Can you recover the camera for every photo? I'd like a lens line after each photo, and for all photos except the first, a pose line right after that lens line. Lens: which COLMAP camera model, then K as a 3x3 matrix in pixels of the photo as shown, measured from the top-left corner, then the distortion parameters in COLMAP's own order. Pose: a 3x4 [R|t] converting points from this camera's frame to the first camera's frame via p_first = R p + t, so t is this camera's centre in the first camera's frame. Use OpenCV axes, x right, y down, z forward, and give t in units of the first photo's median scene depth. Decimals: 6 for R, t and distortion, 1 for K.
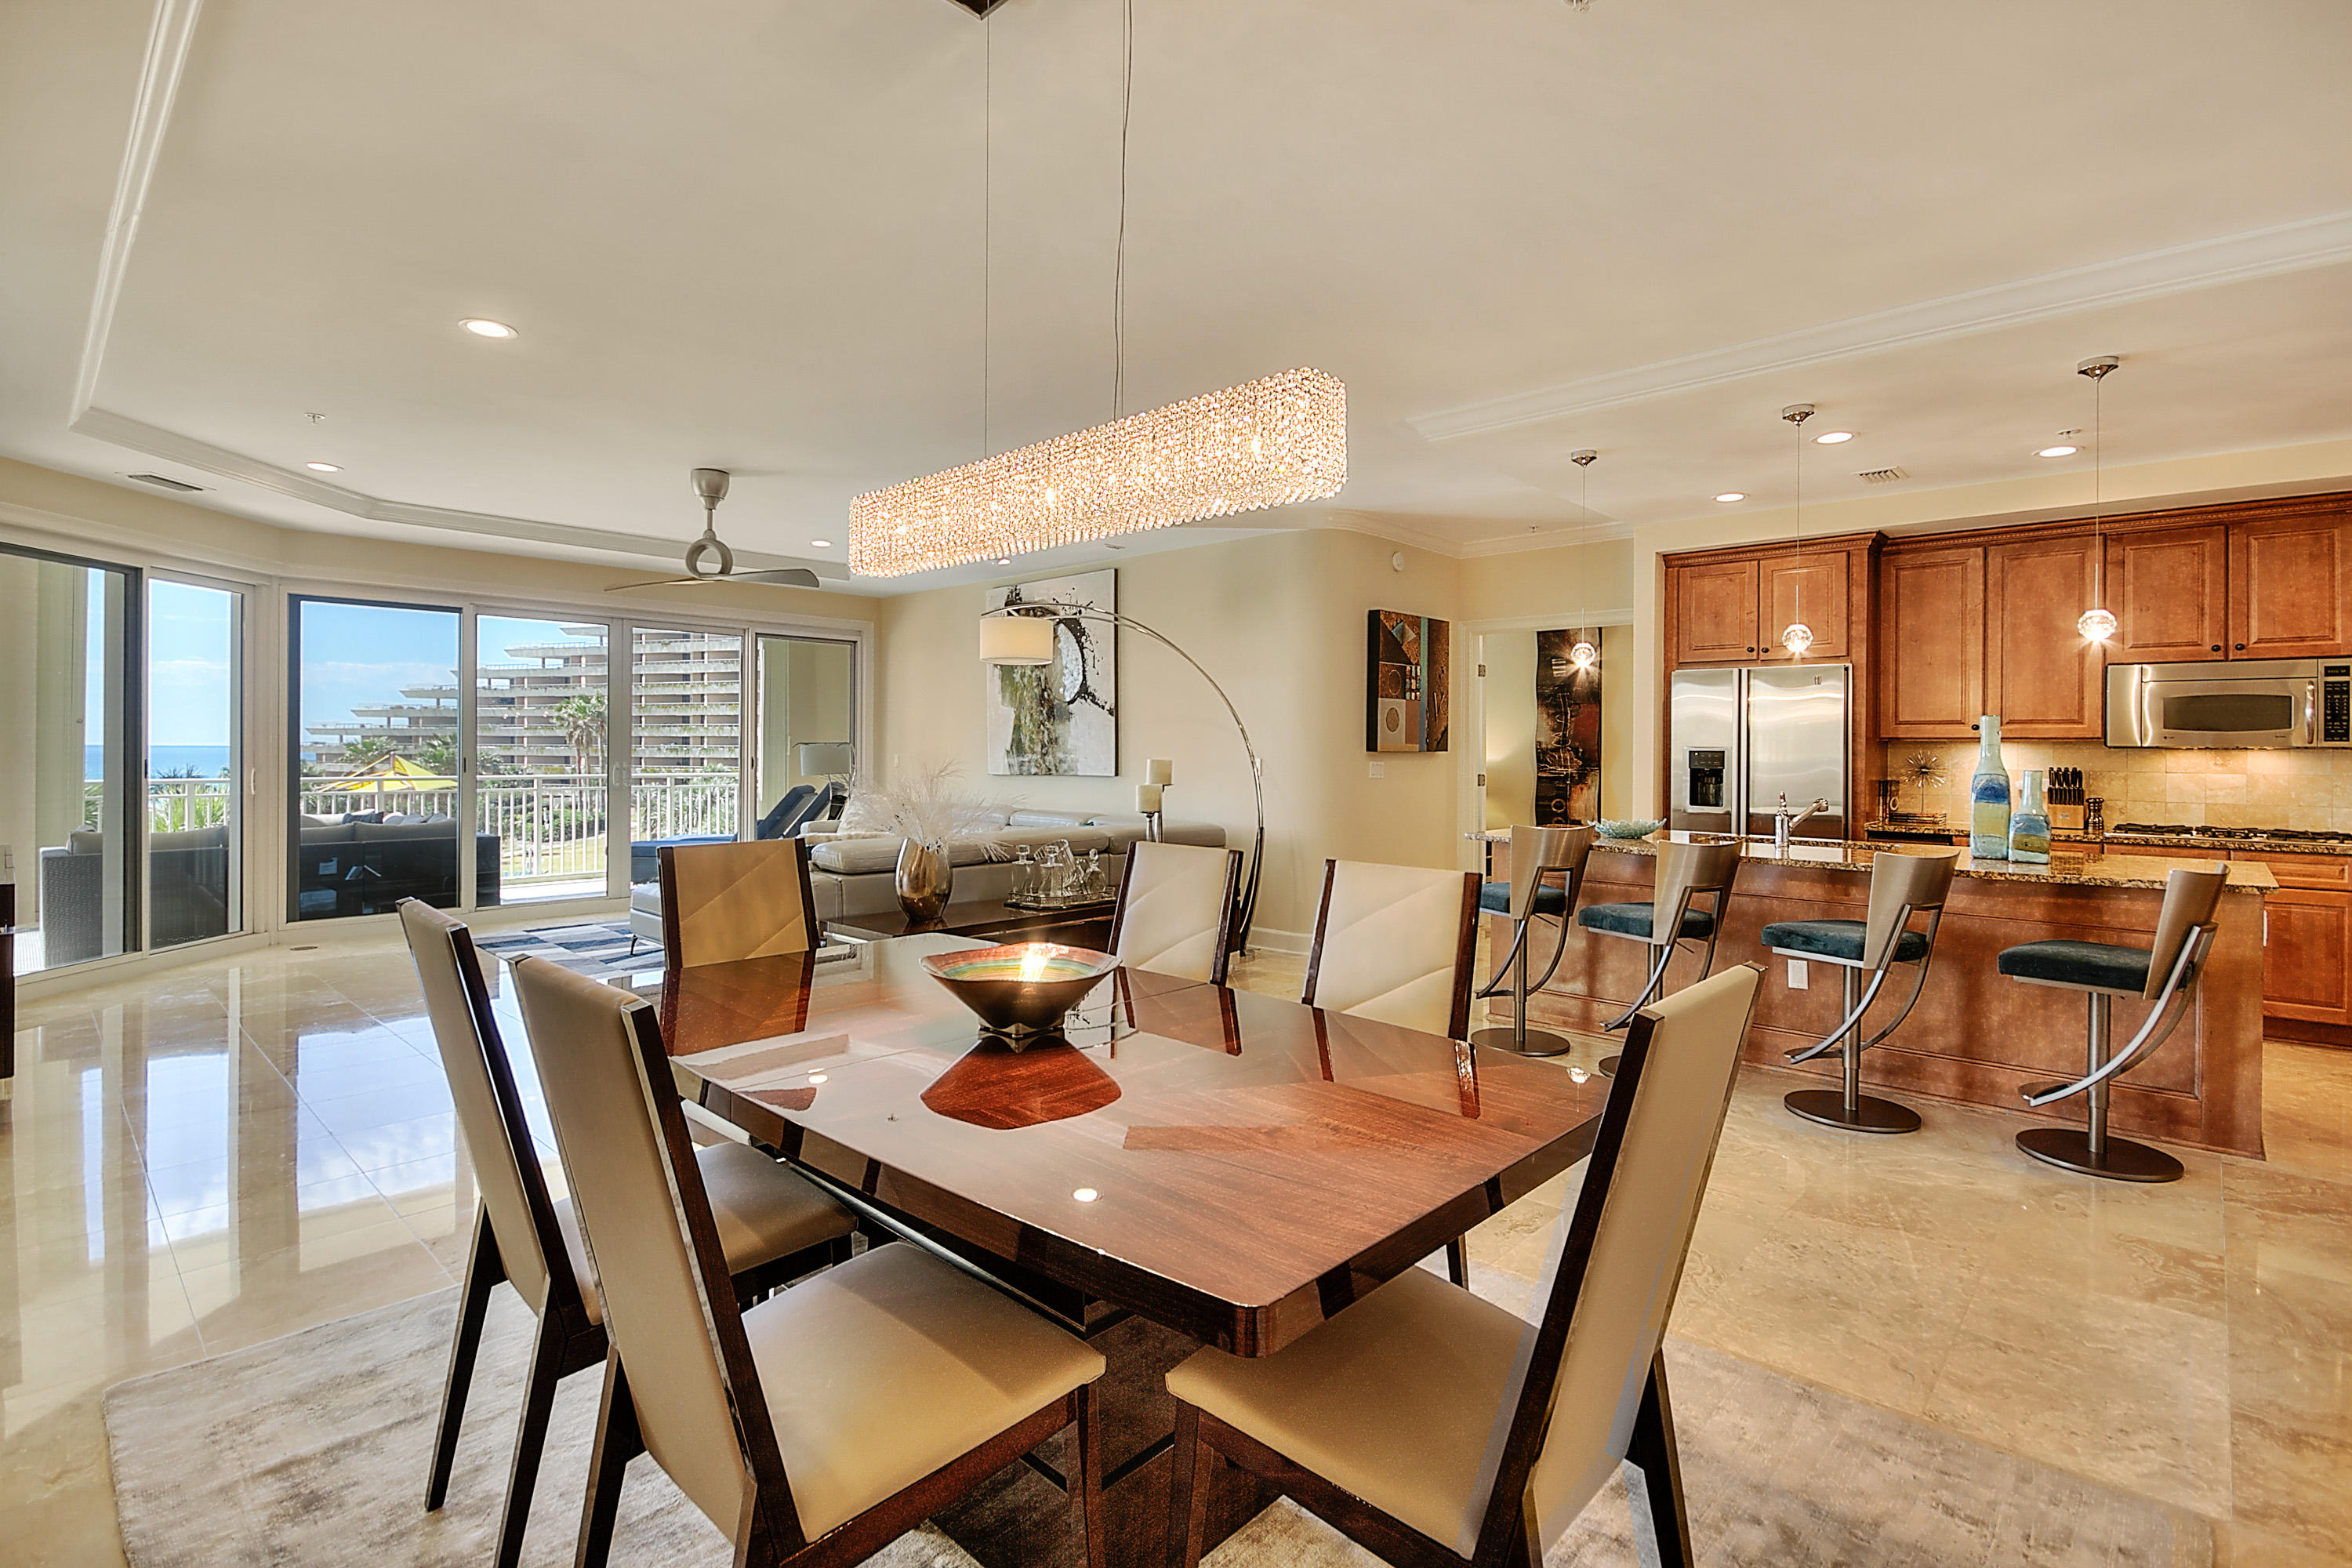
lens RADIAL K [[1126.3, 0, 1173.4], [0, 1126.3, 756.6], [0, 0, 1]] dist [0.000660, -0.000221]
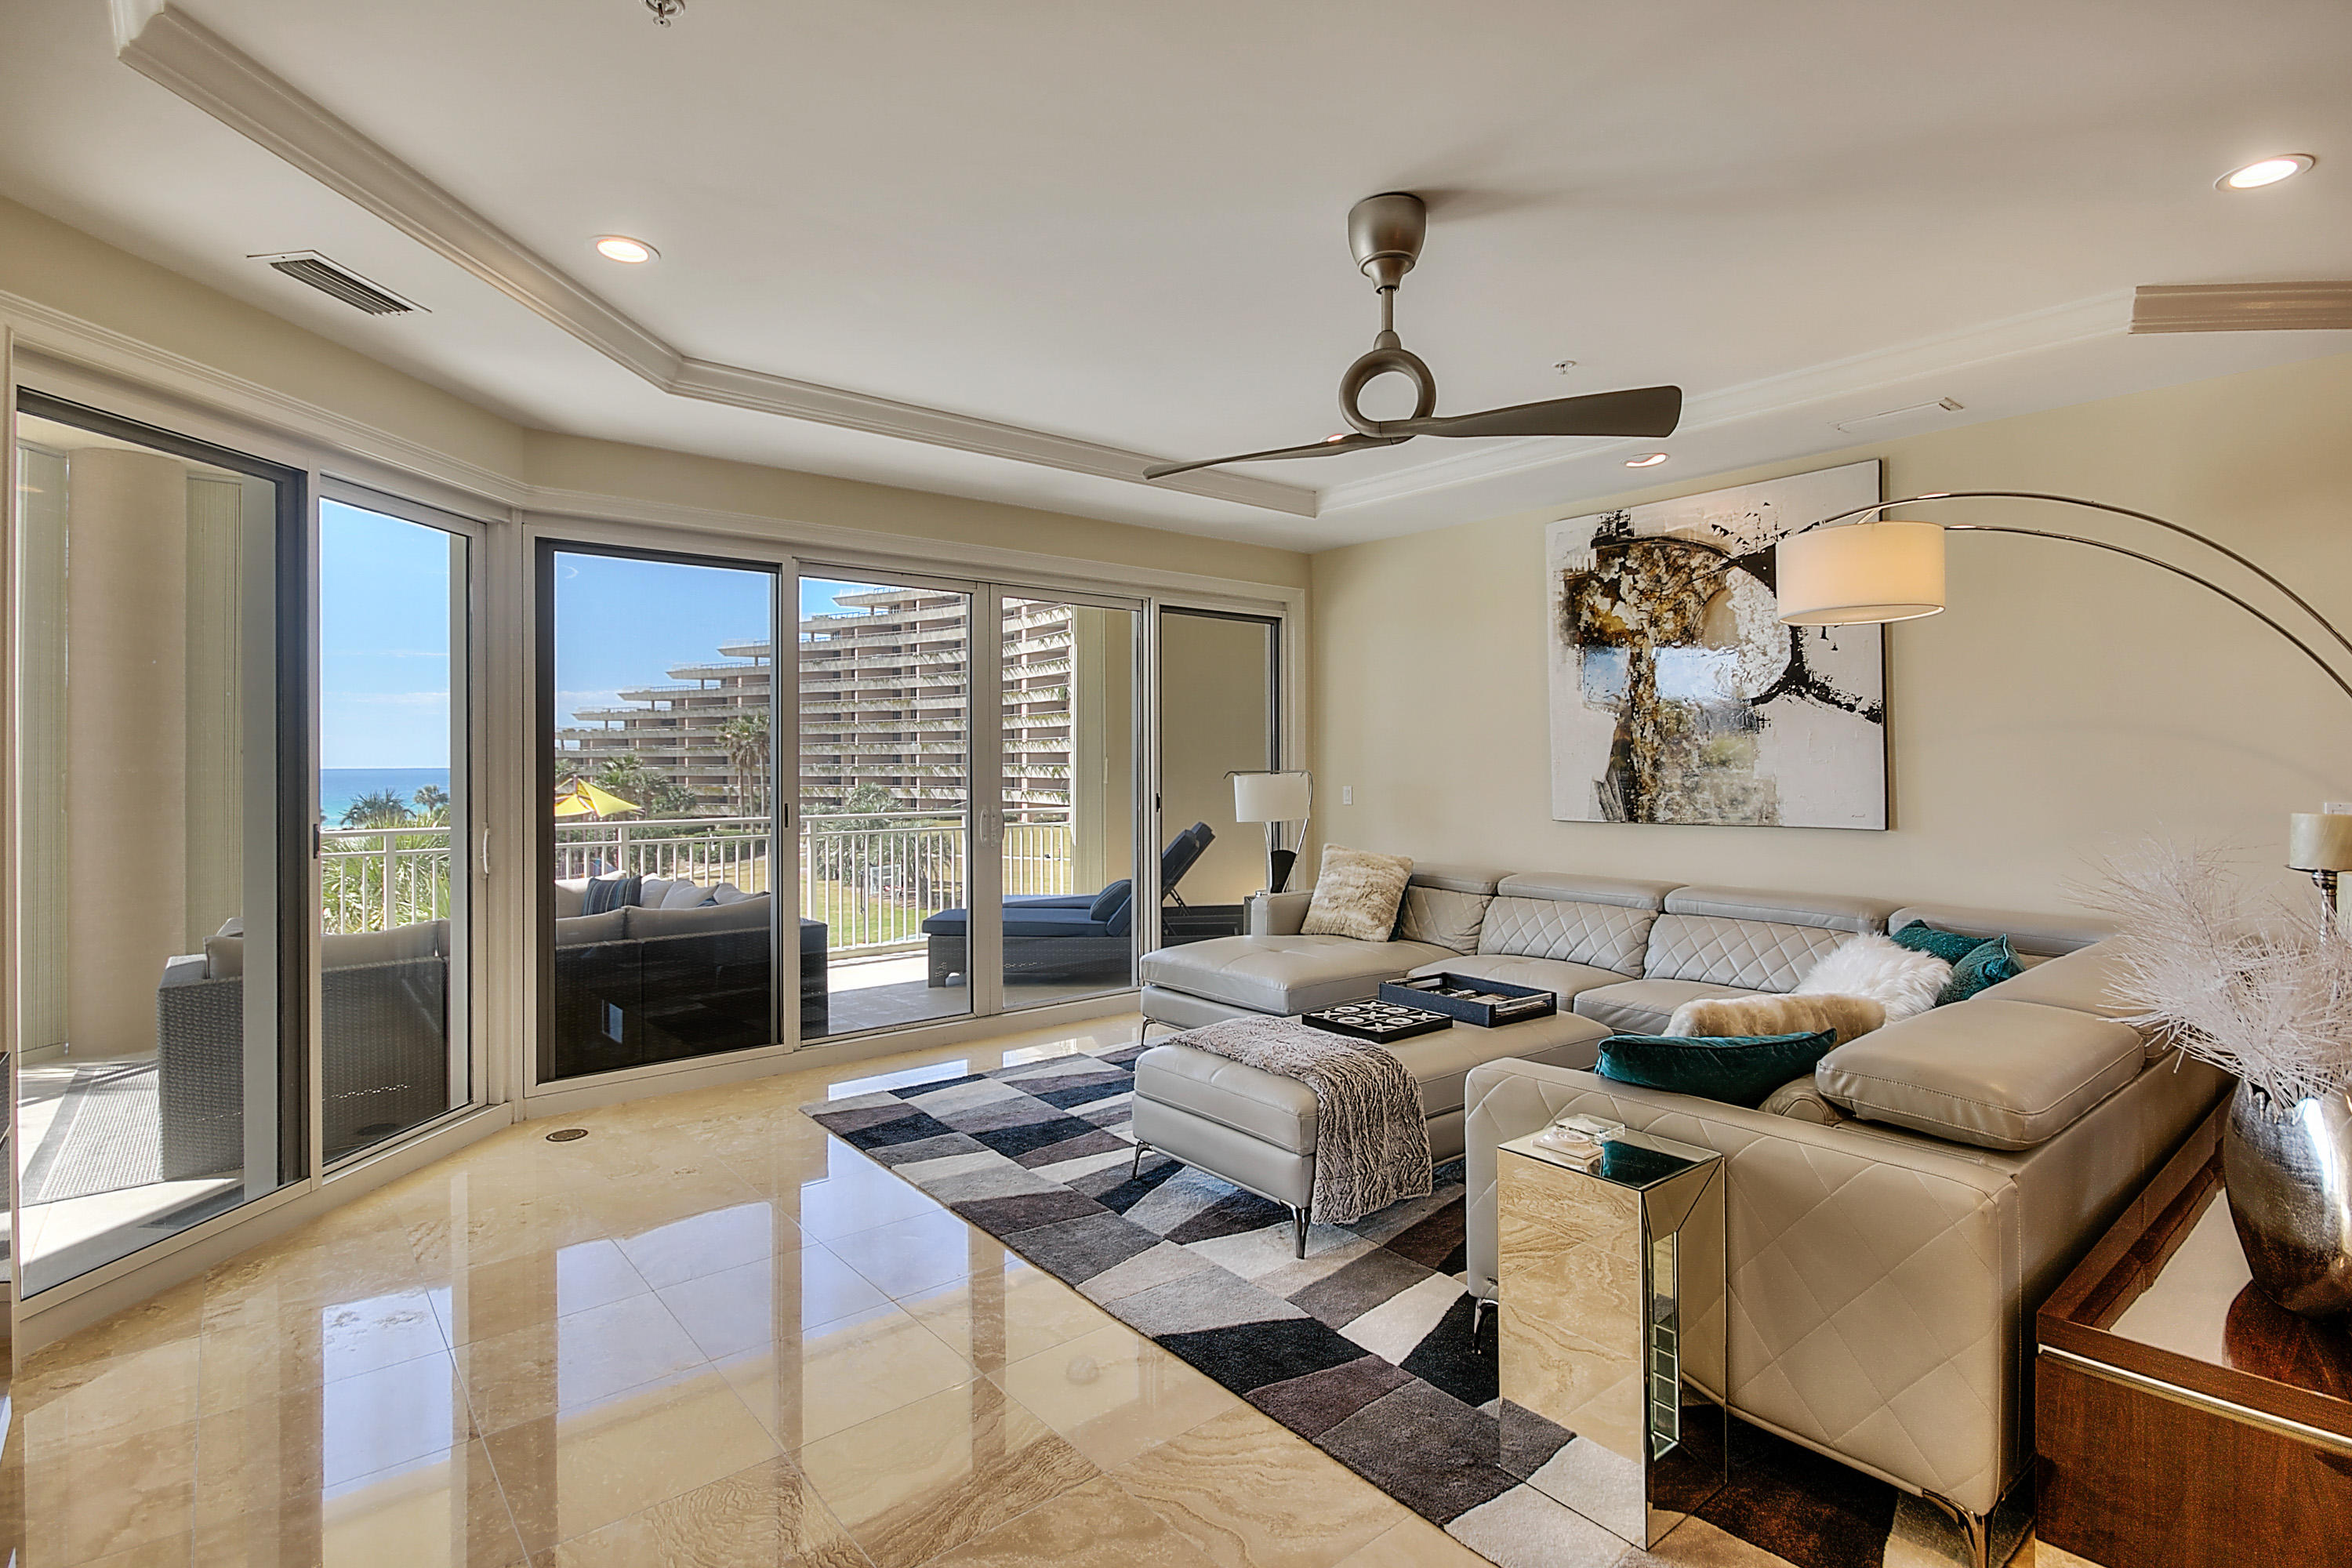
lens RADIAL K [[1126.3, 0, 1139.5], [0, 1126.3, 767.3], [0, 0, 1]] dist [0.000660, -0.000221]
pose [[0.991527, -0.008851, -0.129597, -0.397135], [0.008490, 0.999958, -0.003342, -0.017550], [0.129621, 0.002213, 0.991561, 0.455487]]
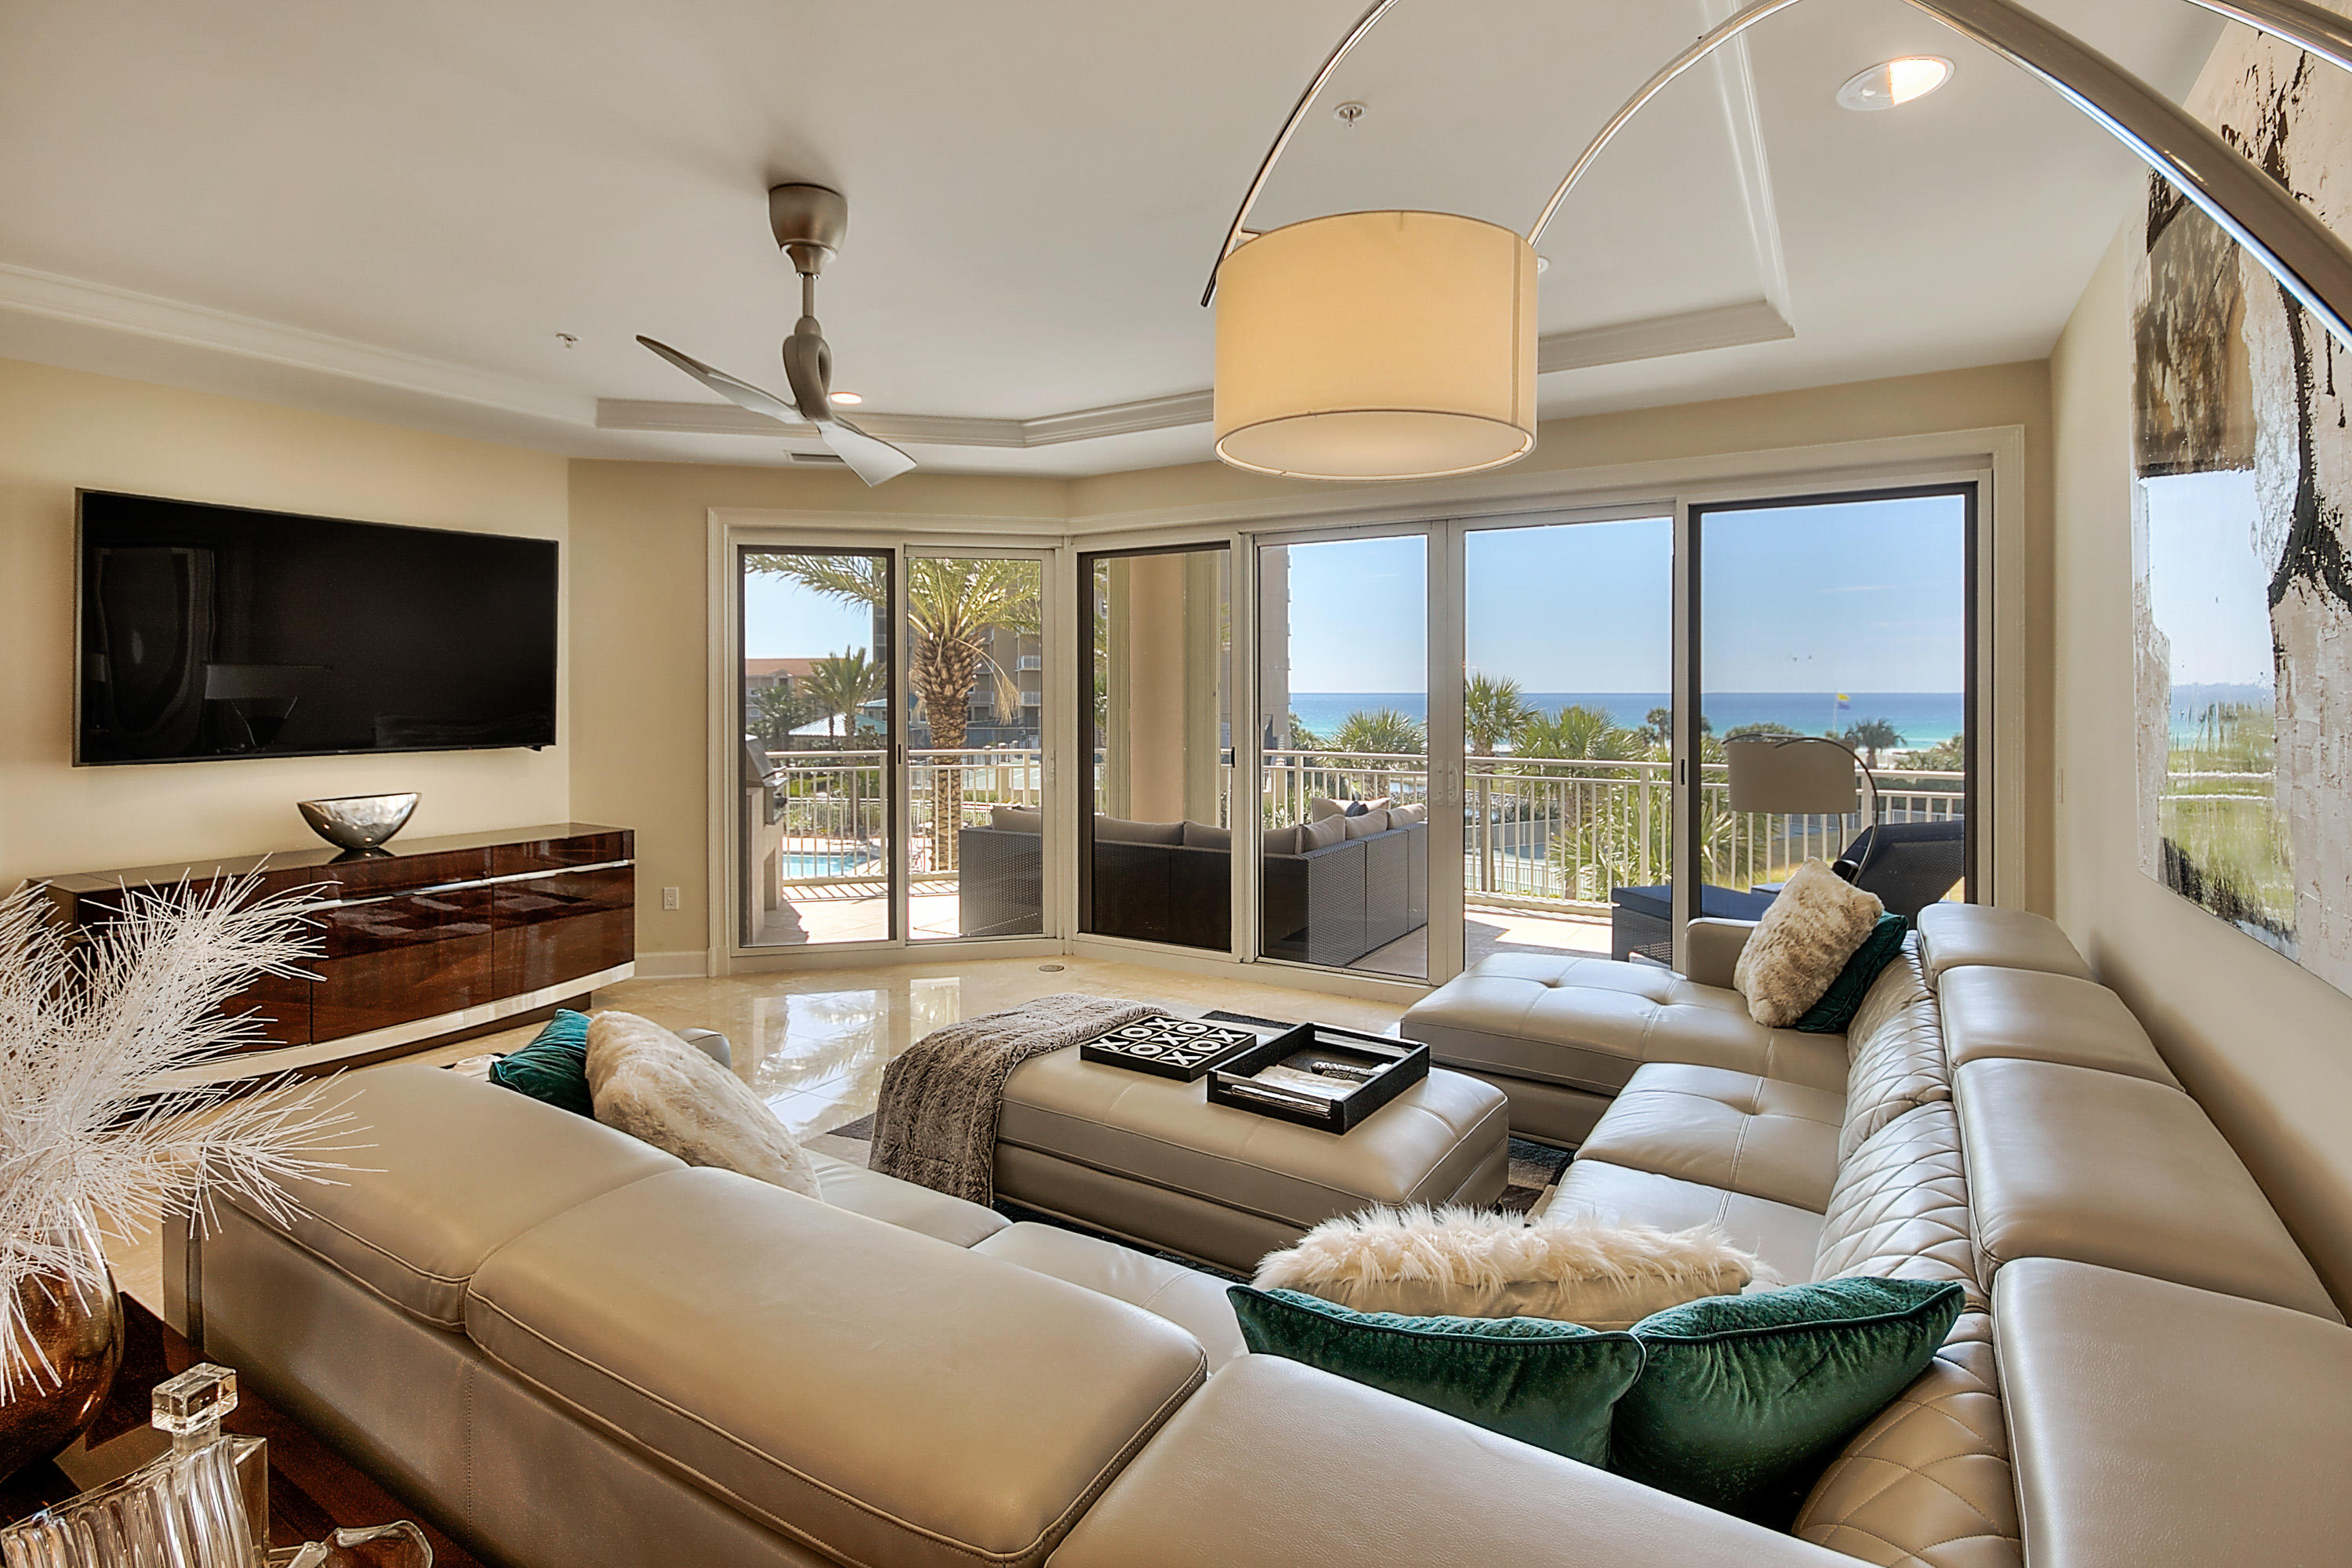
lens RADIAL K [[1126.3, 0, 1211.3], [0, 1126.3, 691.3], [0, 0, 1]] dist [0.000660, -0.000221]
pose [[0.219949, -0.004646, -0.975500, 0.086885], [-0.004953, 0.999970, -0.005880, -0.034084], [0.975499, 0.006125, 0.219920, 0.929079]]
